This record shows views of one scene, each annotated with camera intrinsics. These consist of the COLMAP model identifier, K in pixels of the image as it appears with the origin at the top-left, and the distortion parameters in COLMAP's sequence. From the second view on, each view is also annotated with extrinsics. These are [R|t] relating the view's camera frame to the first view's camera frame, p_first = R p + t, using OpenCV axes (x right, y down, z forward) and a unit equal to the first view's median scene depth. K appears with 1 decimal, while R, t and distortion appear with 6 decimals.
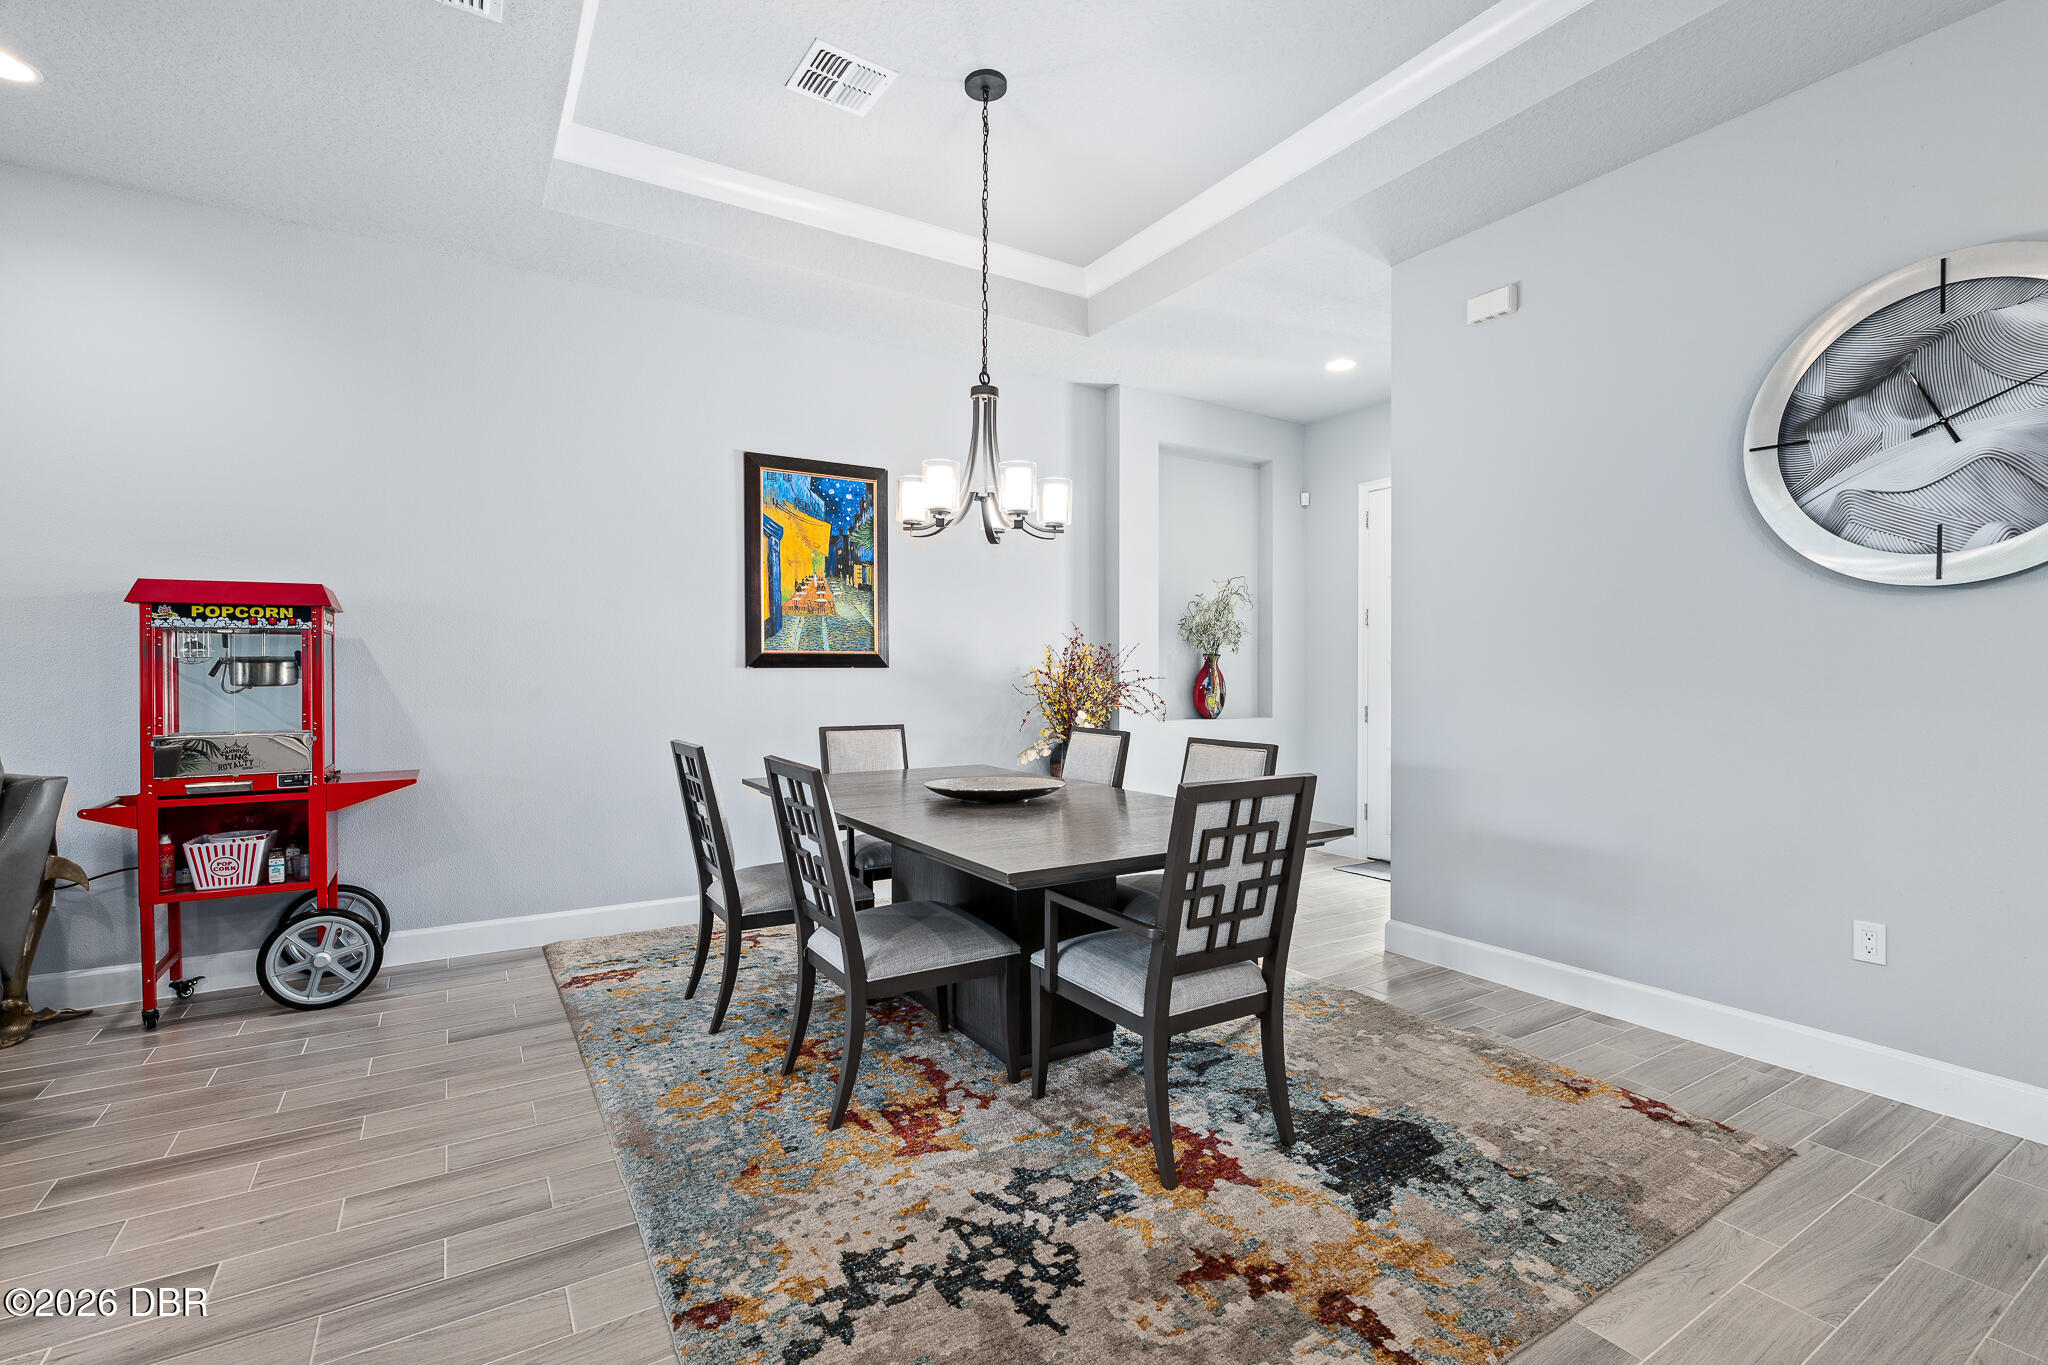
lens RADIAL K [[918.4, 0, 1014.5], [0, 918.4, 679.6], [0, 0, 1]] dist [-0.007031, 0.002143]
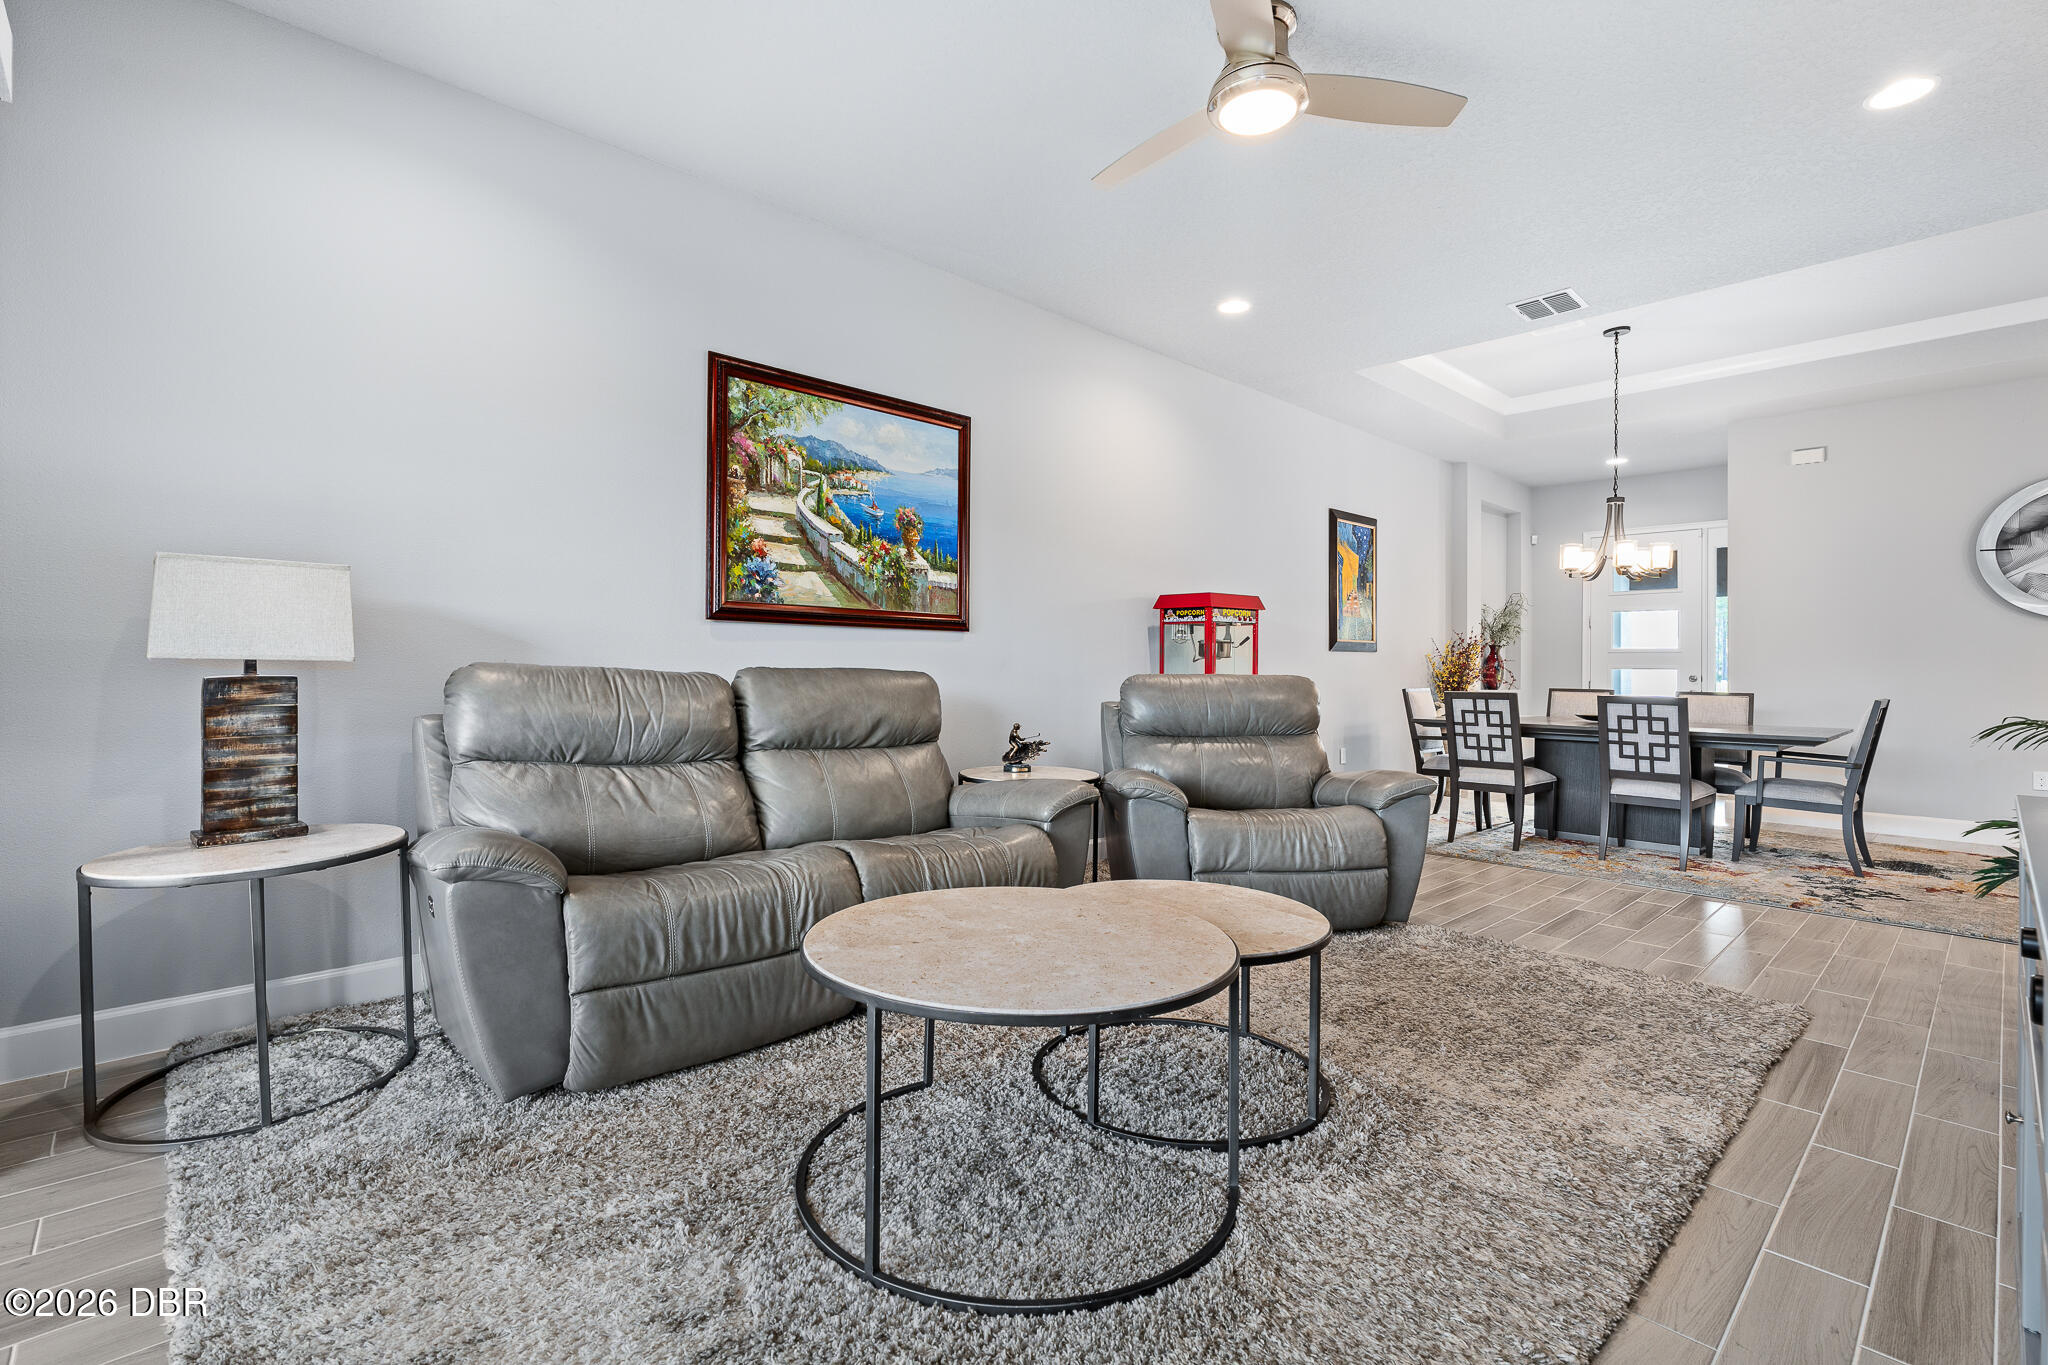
lens RADIAL K [[918.4, 0, 1023.9], [0, 918.4, 672.1], [0, 0, 1]] dist [-0.007031, 0.002143]
pose [[0.978215, 0.002689, 0.207576, -1.502095], [-0.002846, 0.999996, 0.000458, 0.027855], [-0.207574, -0.001039, 0.978219, -0.500850]]
